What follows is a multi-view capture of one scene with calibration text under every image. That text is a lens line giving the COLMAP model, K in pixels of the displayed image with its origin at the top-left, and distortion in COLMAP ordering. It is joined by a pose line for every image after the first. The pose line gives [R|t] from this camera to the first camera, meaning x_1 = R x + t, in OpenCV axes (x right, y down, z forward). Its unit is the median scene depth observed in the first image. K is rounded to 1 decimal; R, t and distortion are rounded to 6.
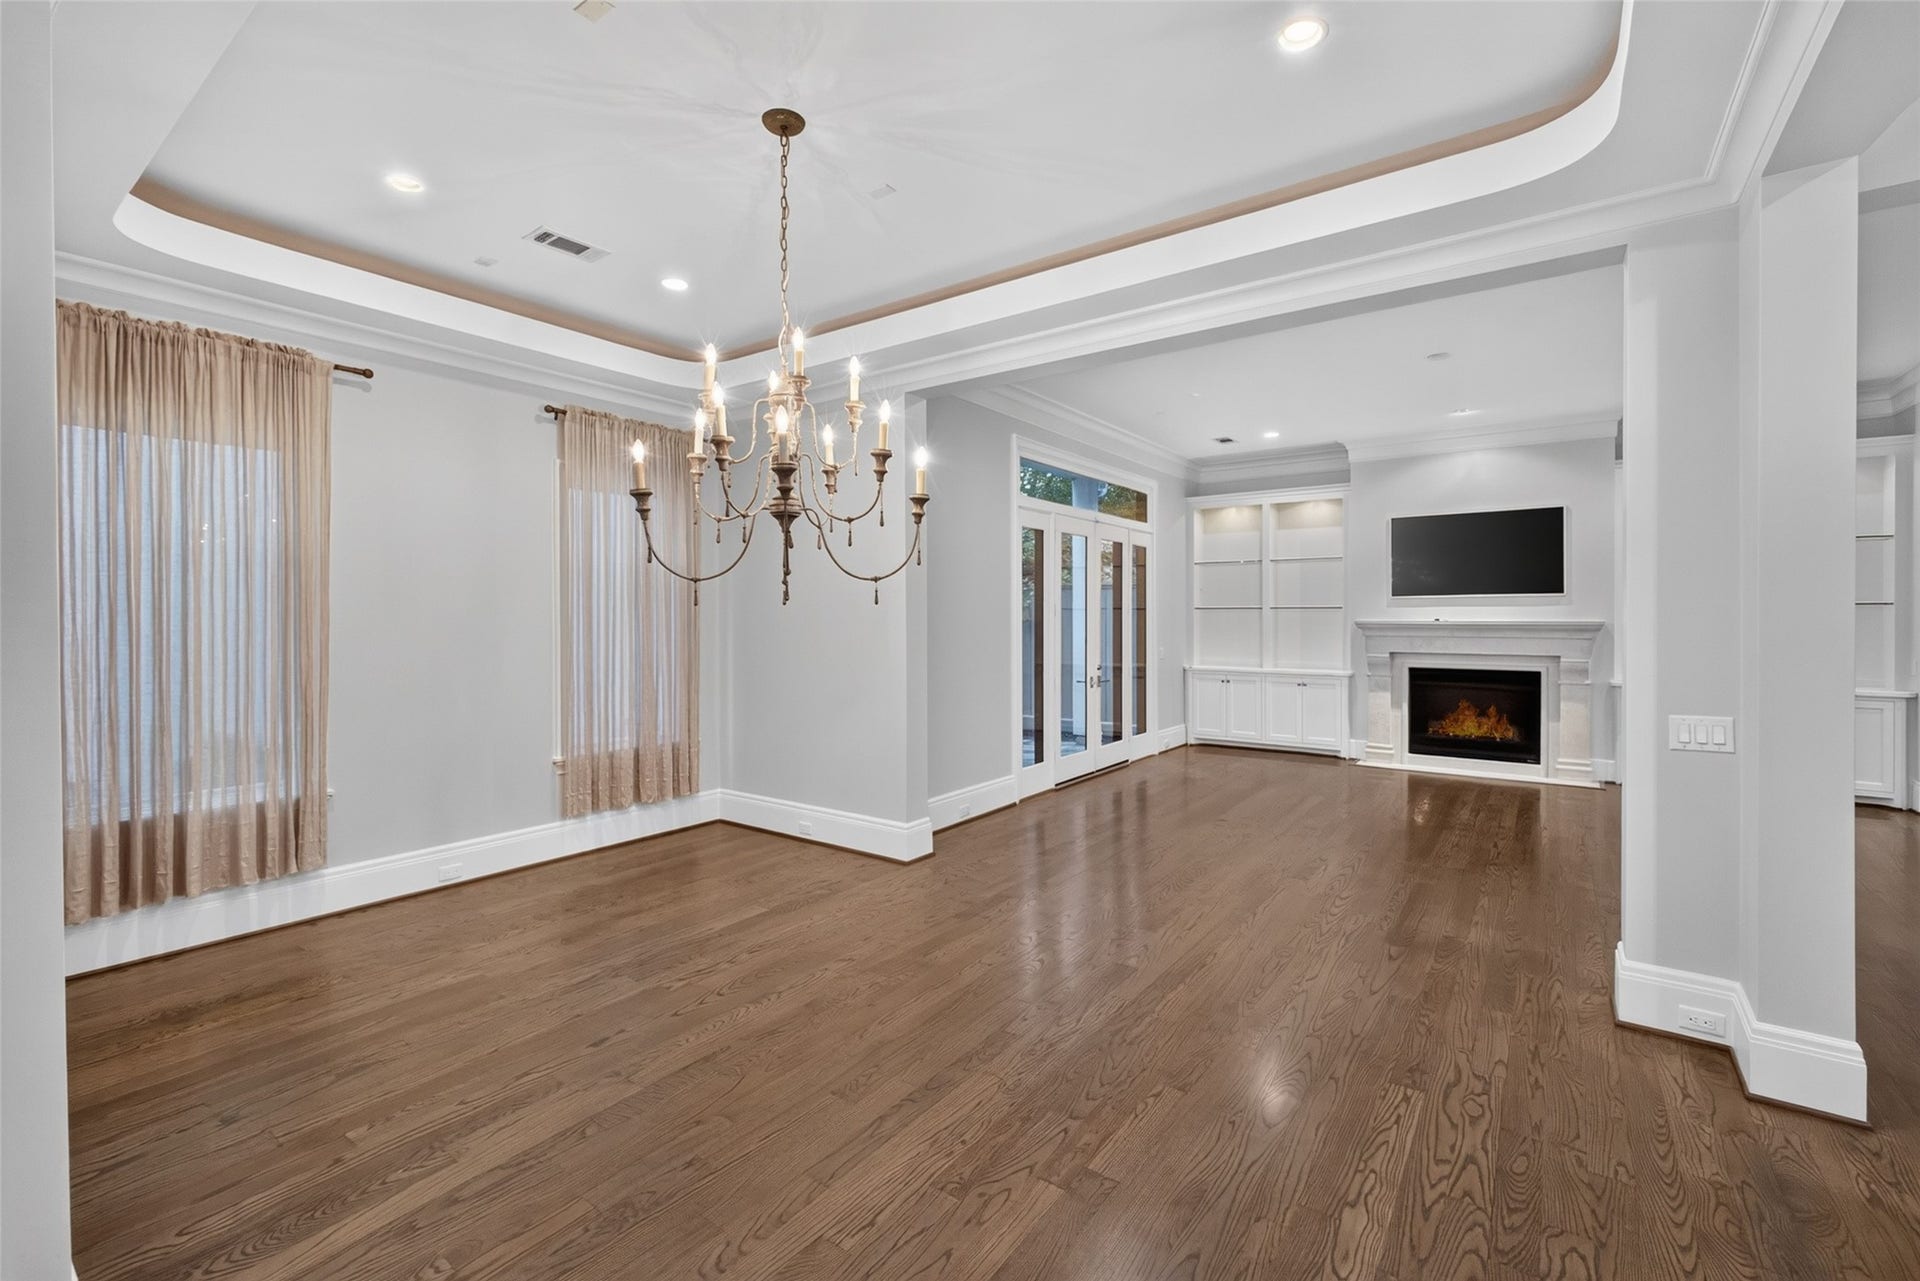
lens RADIAL K [[820.1, 0, 958.0], [0, 820.1, 621.5], [0, 0, 1]] dist [-0.010158, 0.003901]
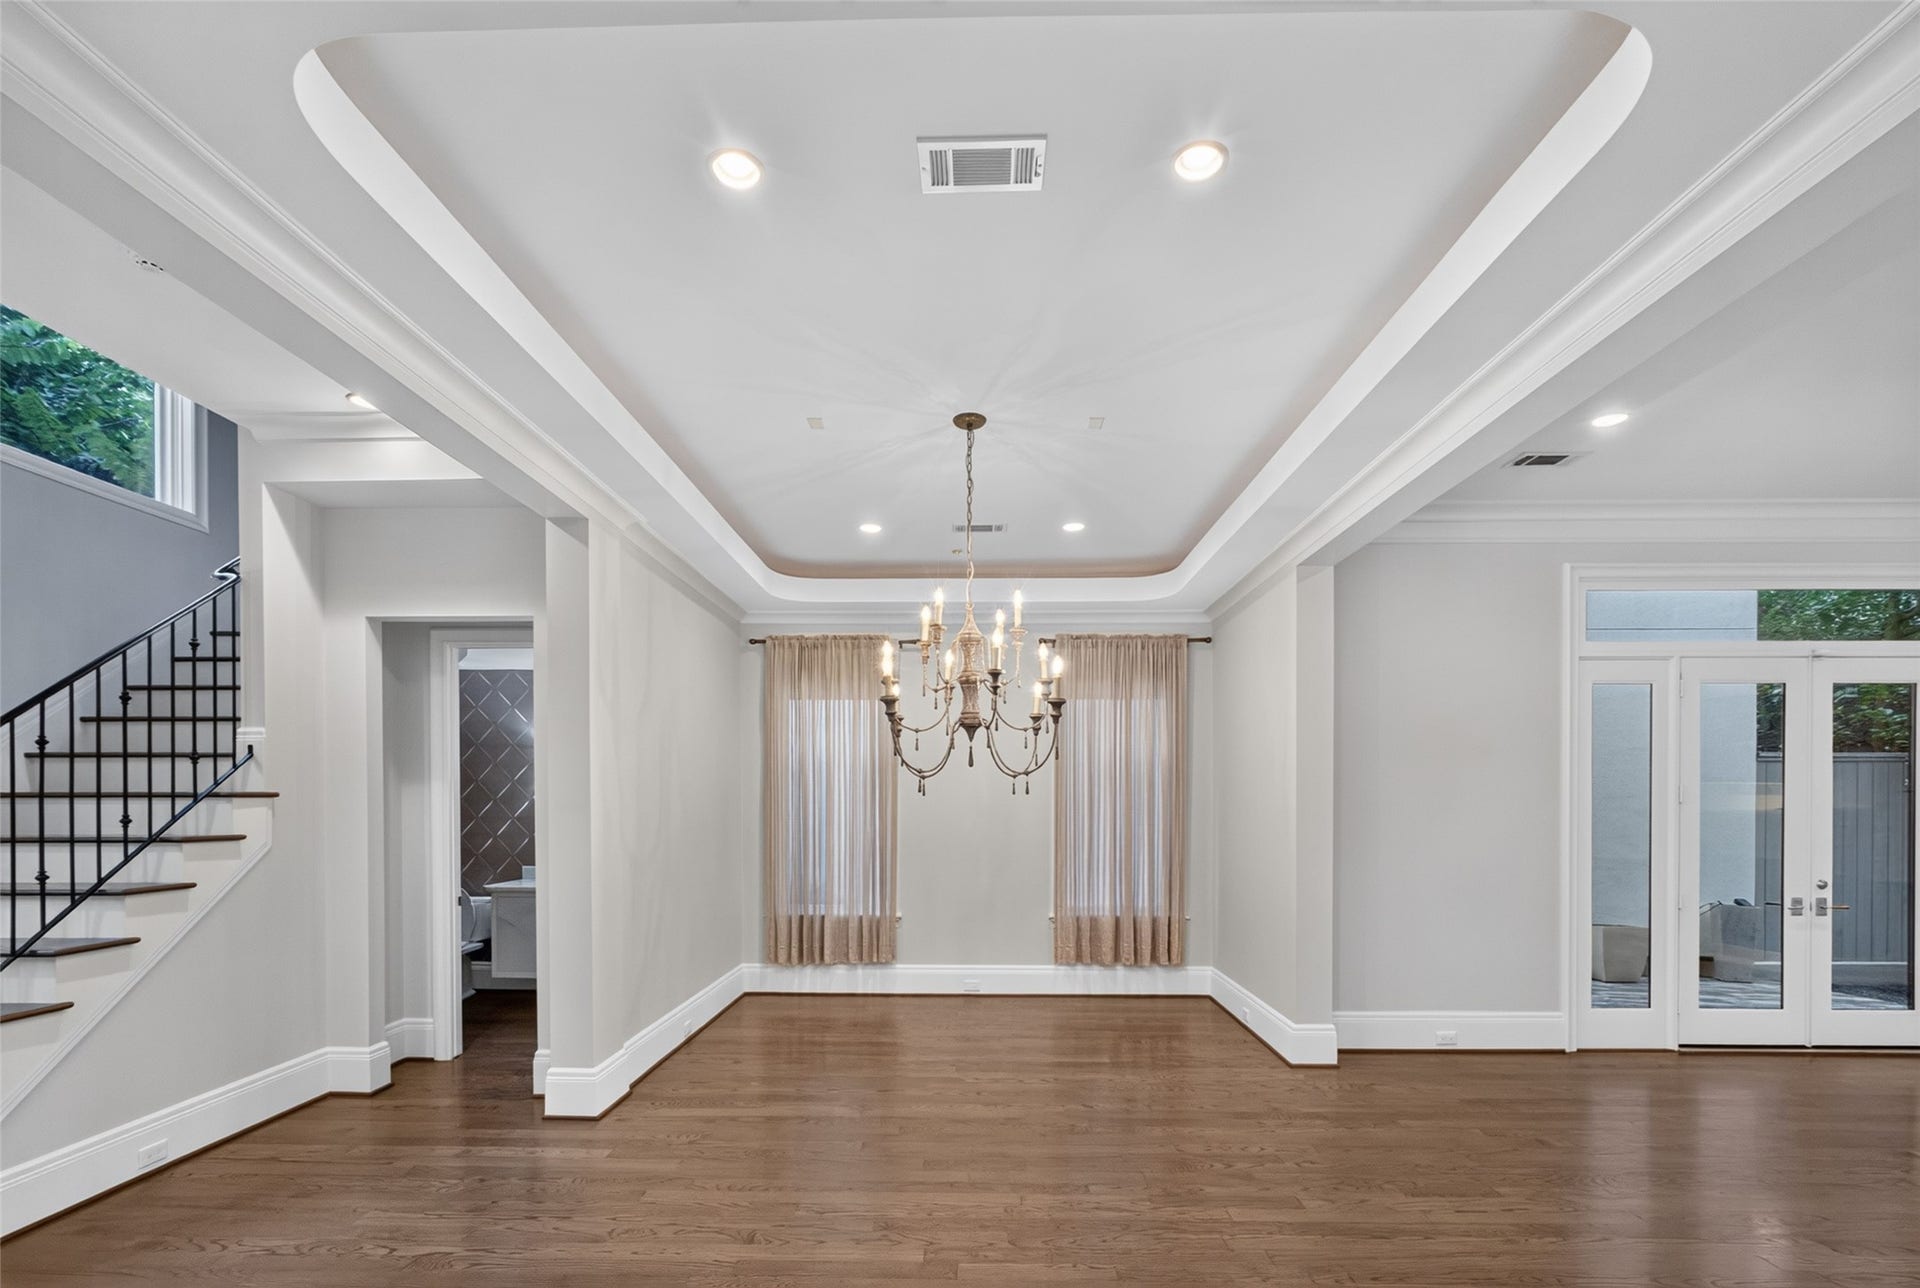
lens RADIAL K [[859.9, 0, 960.1], [0, 859.9, 810.9], [0, 0, 1]] dist [-0.000370, 0.000131]
pose [[0.583769, 0.009232, -0.811868, 0.338202], [-0.006597, 0.999956, 0.006628, -0.000904], [0.811893, 0.001487, 0.583804, 0.075471]]
